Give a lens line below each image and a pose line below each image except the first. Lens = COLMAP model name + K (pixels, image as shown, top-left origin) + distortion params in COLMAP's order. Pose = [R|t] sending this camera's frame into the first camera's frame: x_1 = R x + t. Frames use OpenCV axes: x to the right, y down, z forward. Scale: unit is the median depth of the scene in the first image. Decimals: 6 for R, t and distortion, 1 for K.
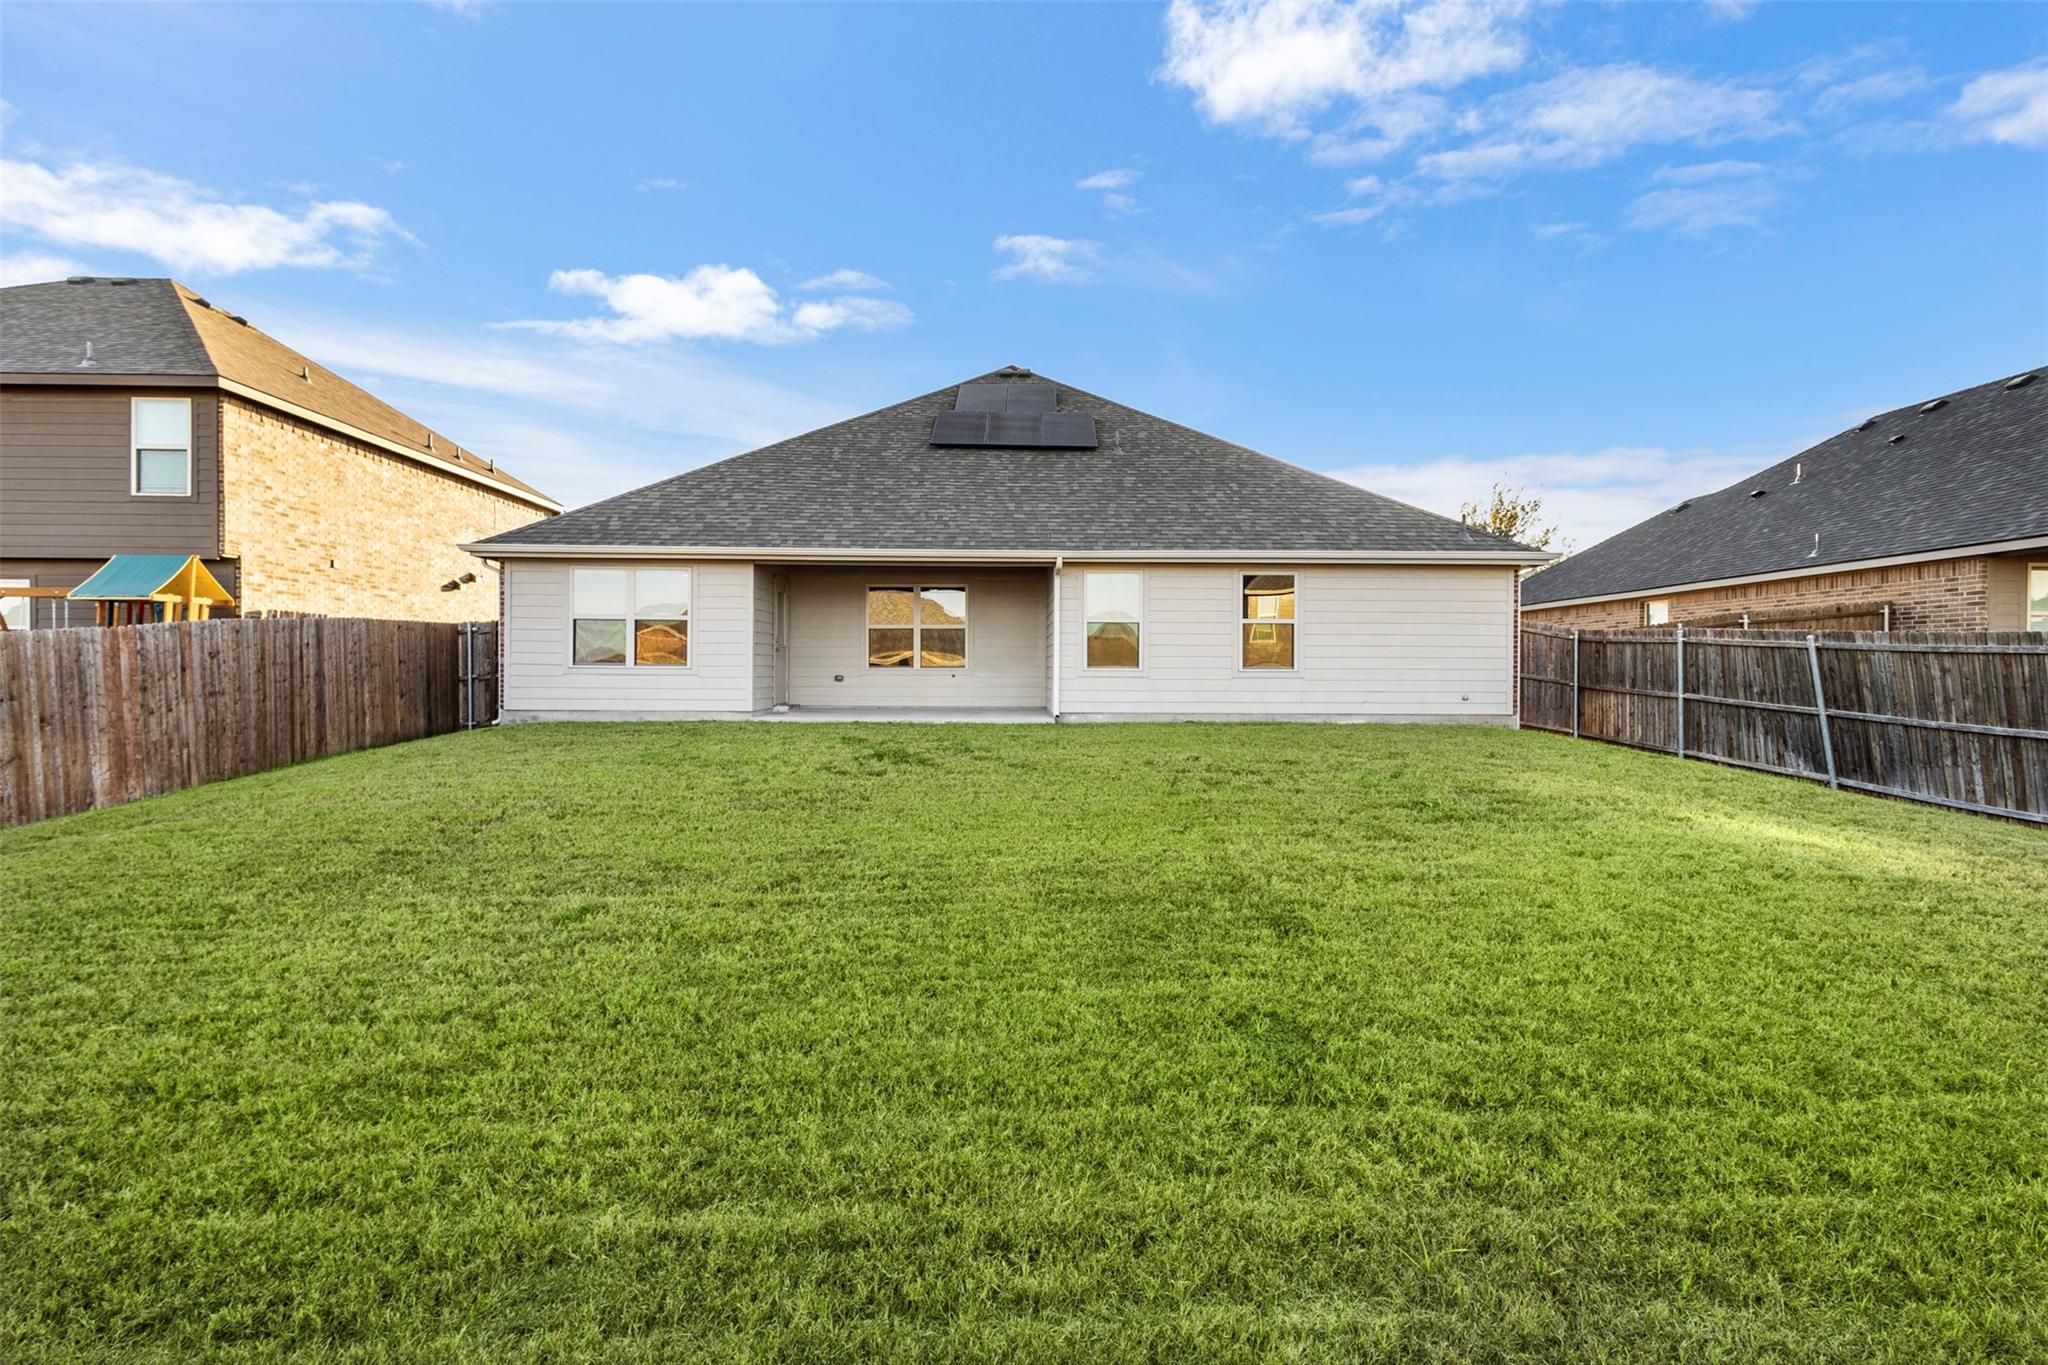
lens RADIAL K [[939.8, 0, 1025.4], [0, 939.8, 689.8], [0, 0, 1]] dist [0.010102, -0.002767]
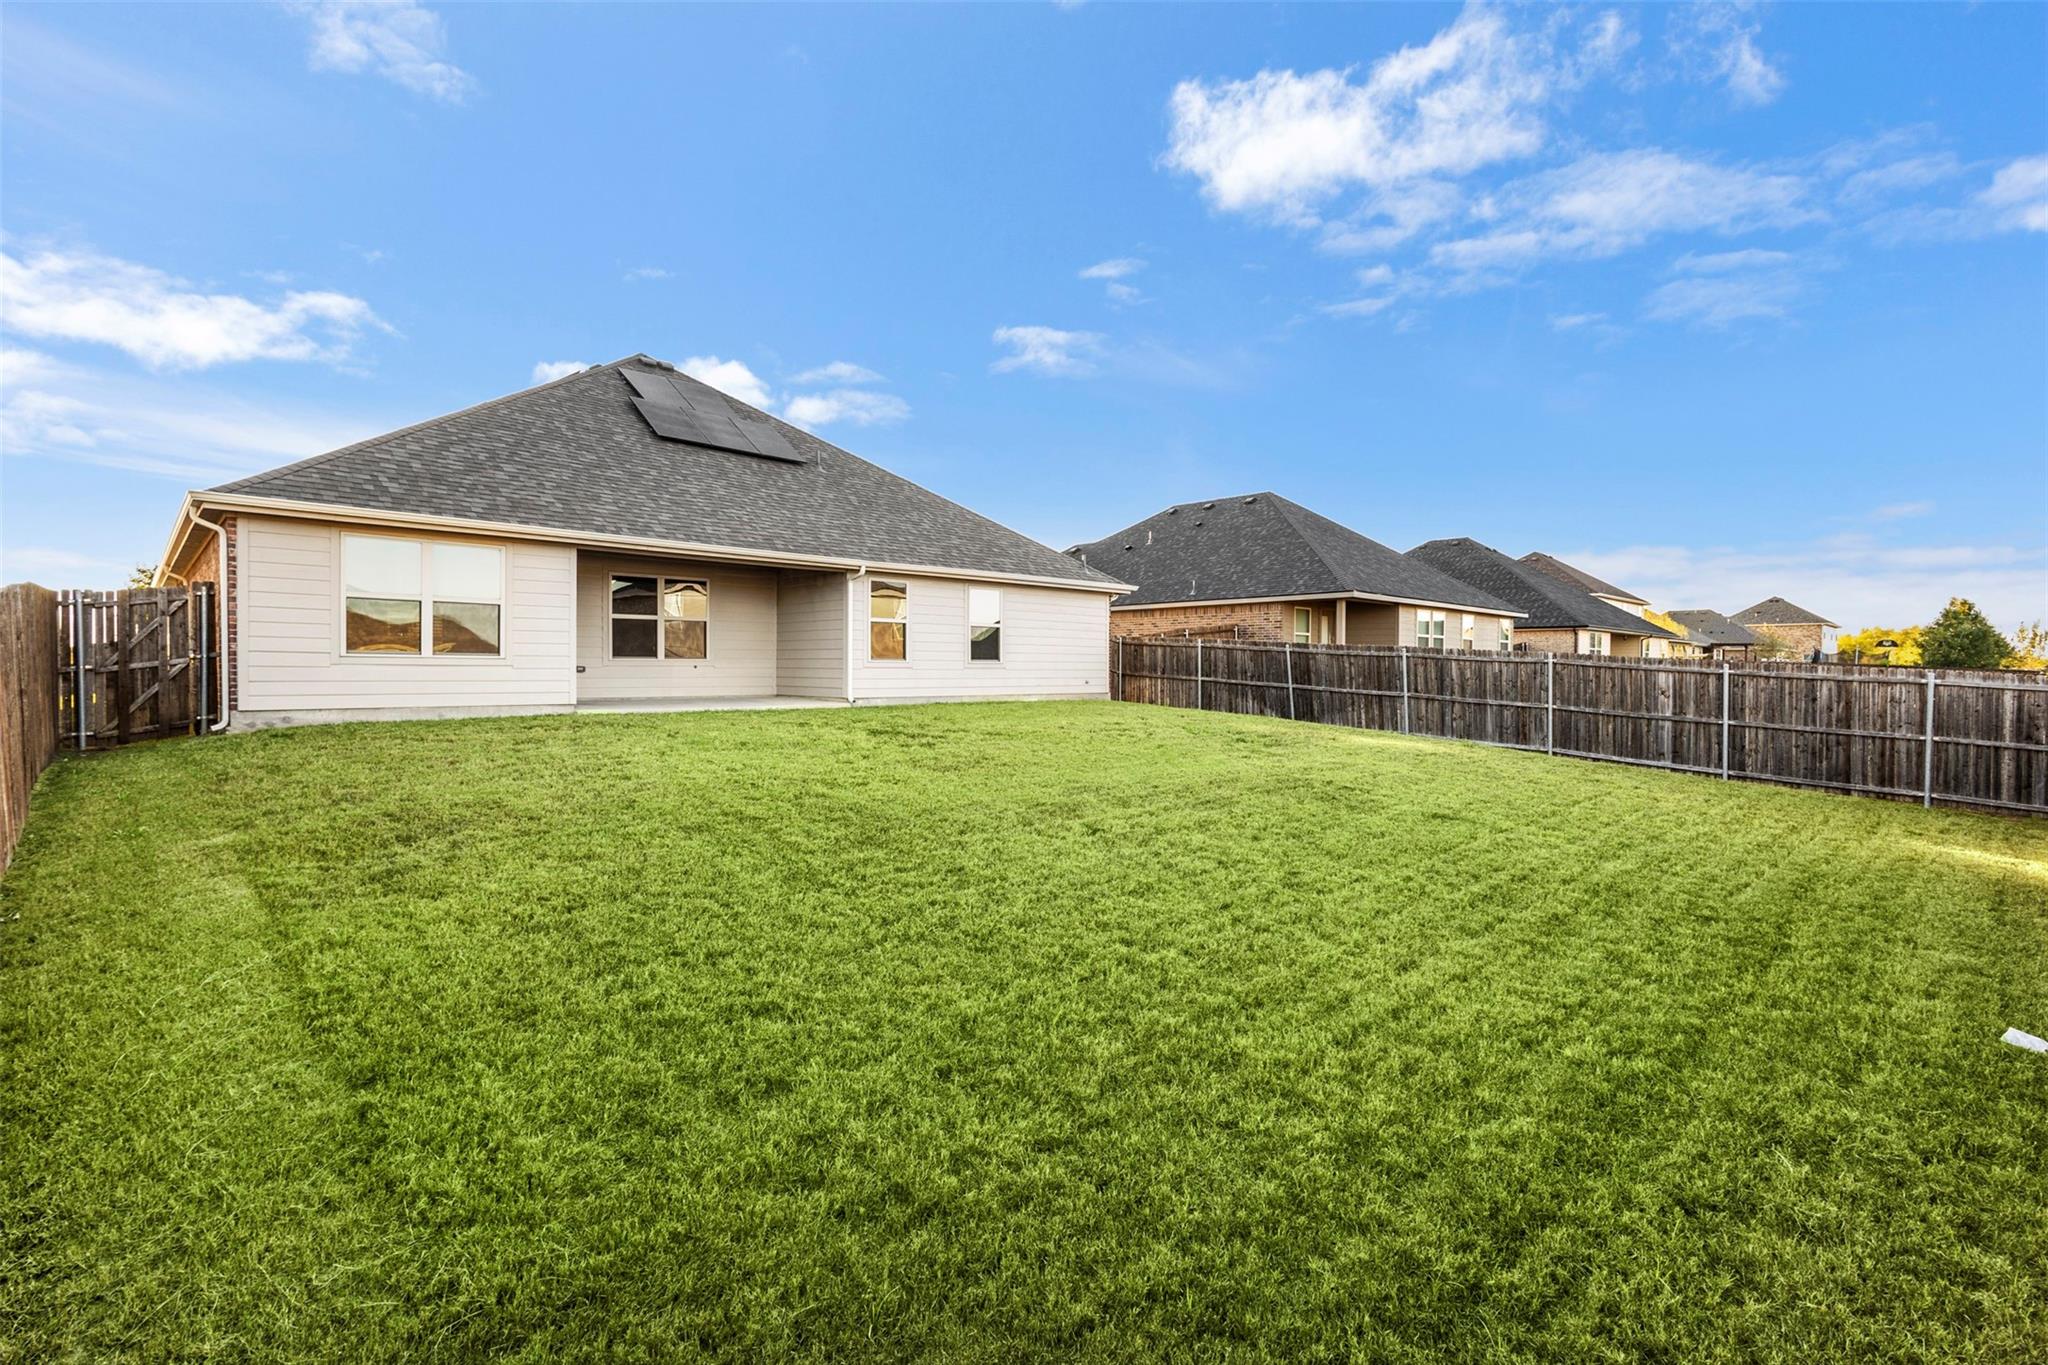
lens RADIAL K [[939.8, 0, 1022.9], [0, 939.8, 674.8], [0, 0, 1]] dist [0.010102, -0.002767]
pose [[0.727249, -0.006544, 0.686342, -0.609678], [0.010822, 0.999940, -0.001933, -0.000427], [-0.686288, 0.008834, 0.727276, 0.009331]]
